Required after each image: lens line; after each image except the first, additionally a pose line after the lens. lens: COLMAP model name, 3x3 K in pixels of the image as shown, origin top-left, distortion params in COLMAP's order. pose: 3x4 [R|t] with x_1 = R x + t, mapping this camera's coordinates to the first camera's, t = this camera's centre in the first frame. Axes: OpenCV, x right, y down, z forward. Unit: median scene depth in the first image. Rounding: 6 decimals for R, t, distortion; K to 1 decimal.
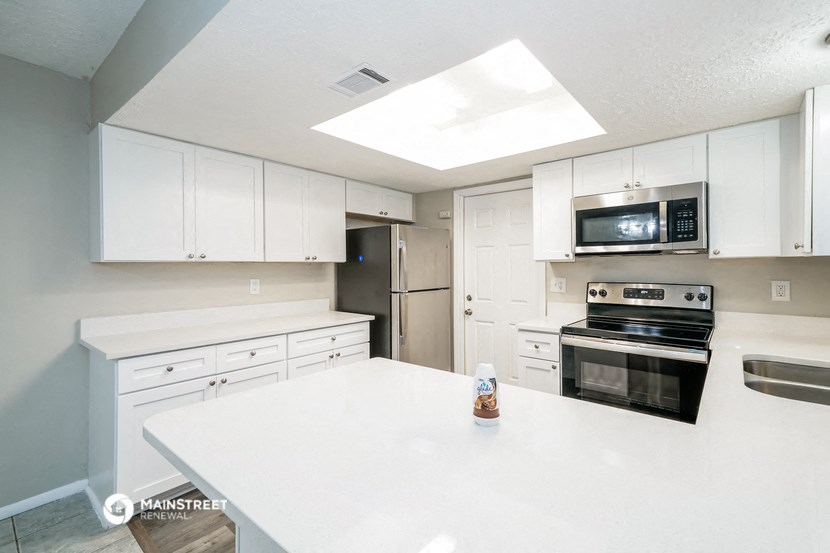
lens RADIAL K [[383.6, 0, 415.8], [0, 383.6, 264.6], [0, 0, 1]] dist [0.000322, 0.000053]
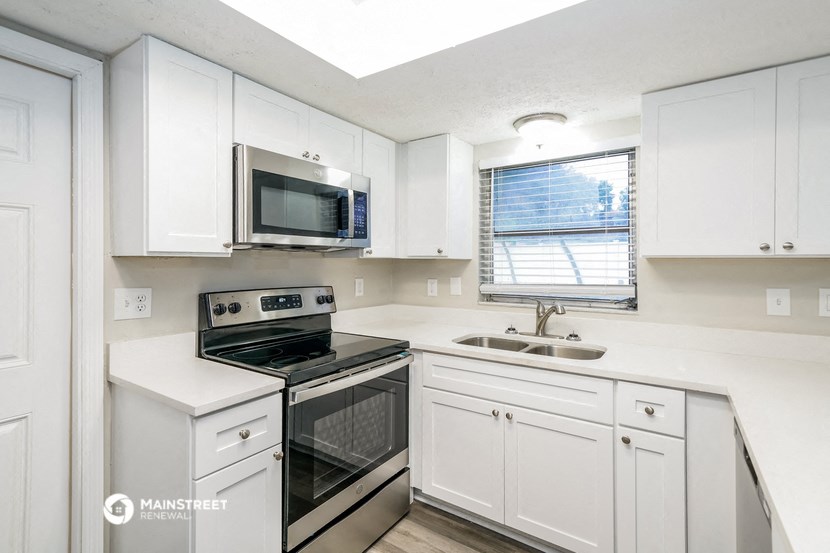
lens RADIAL K [[383.6, 0, 415.8], [0, 383.6, 264.6], [0, 0, 1]] dist [0.000322, 0.000053]
pose [[-0.098816, 0.001993, 0.995104, -0.178821], [-0.010641, 0.999939, -0.003060, 0.001786], [-0.995049, -0.010891, -0.098789, 0.818359]]
